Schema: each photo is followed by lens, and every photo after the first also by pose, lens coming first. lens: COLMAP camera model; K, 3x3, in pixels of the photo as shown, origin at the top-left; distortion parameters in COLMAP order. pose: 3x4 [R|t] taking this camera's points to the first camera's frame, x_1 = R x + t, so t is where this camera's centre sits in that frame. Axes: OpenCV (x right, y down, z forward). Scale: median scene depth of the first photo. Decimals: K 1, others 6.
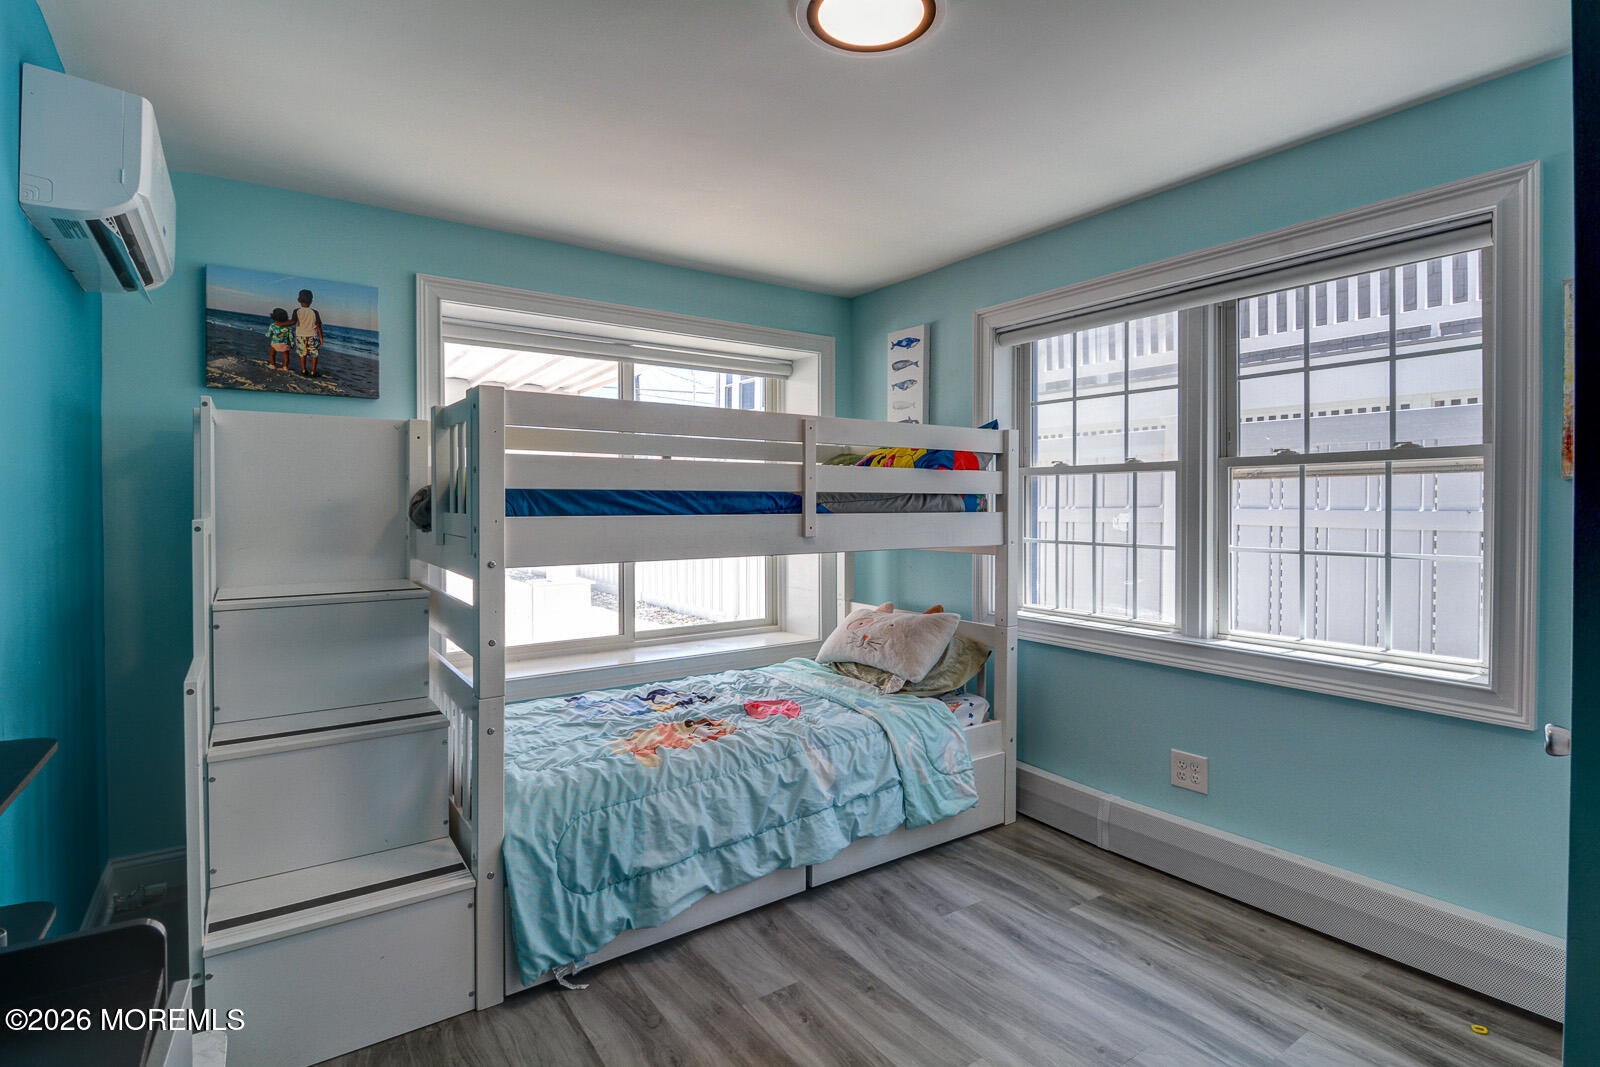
lens RADIAL K [[781.6, 0, 789.9], [0, 781.6, 515.8], [0, 0, 1]] dist [0.004670, -0.014805]
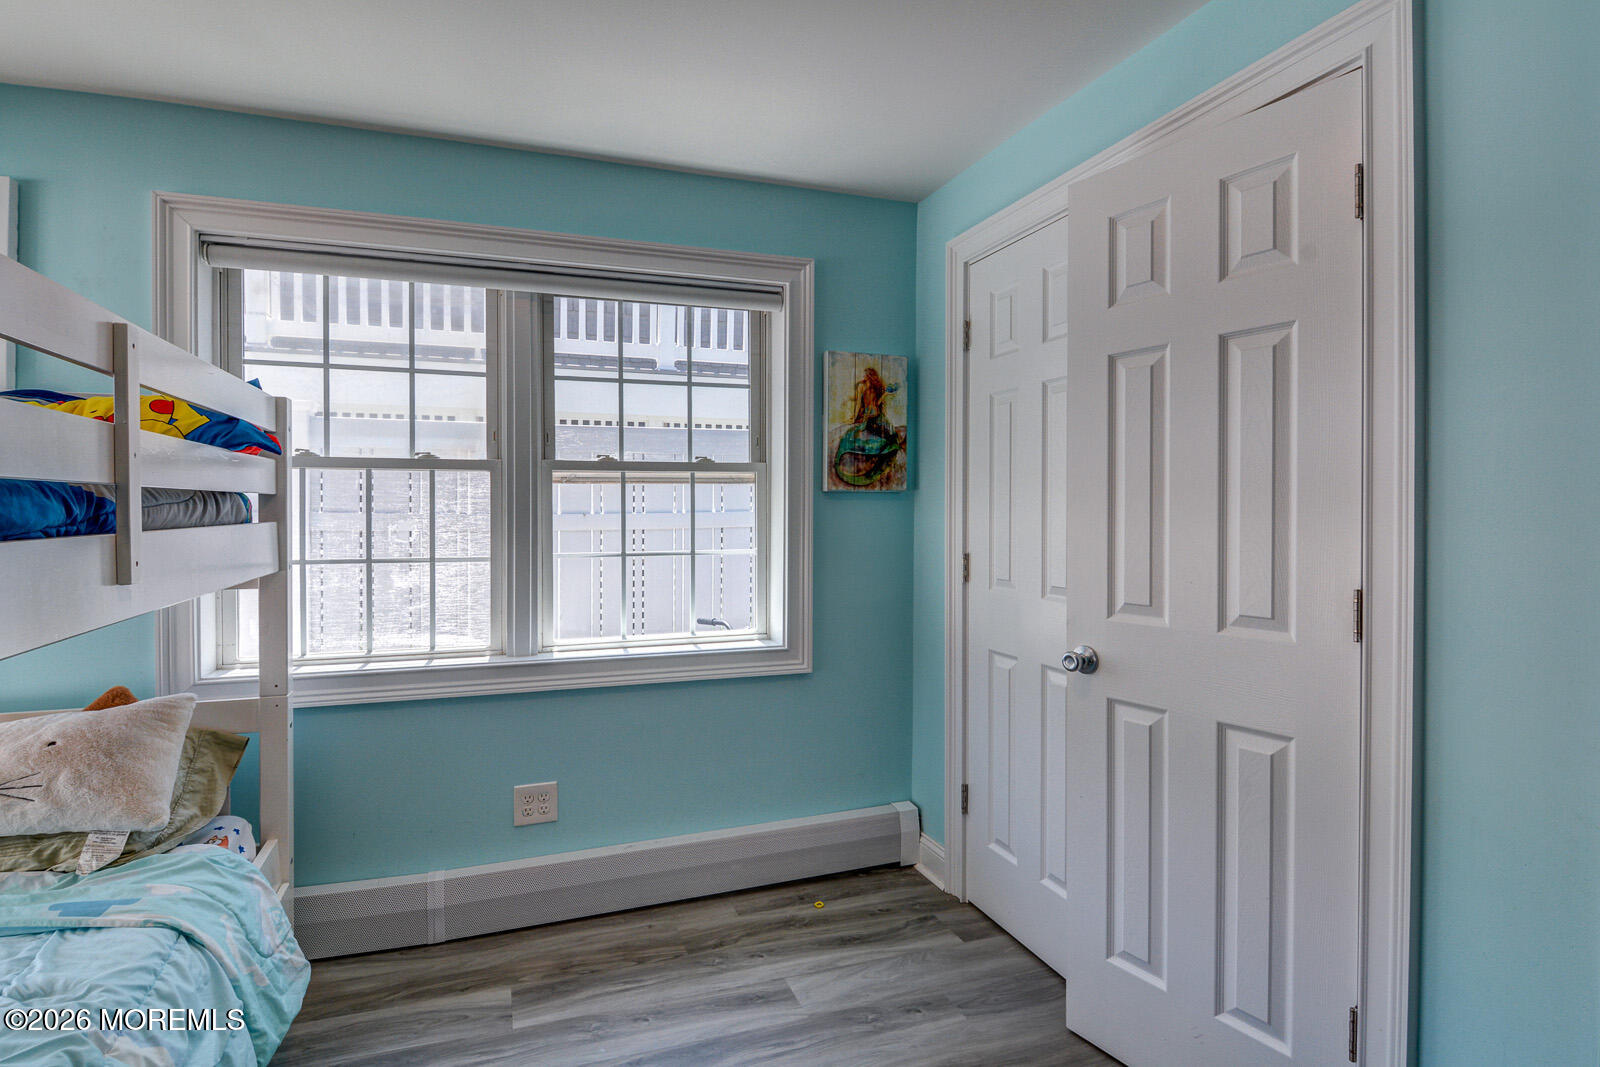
lens RADIAL K [[786.6, 0, 808.2], [0, 786.6, 519.4], [0, 0, 1]] dist [0.003573, -0.011479]
pose [[0.266485, -0.015456, 0.963715, -0.279003], [0.013977, 0.999828, 0.012171, -0.009507], [-0.963738, 0.010226, 0.266655, 0.446824]]
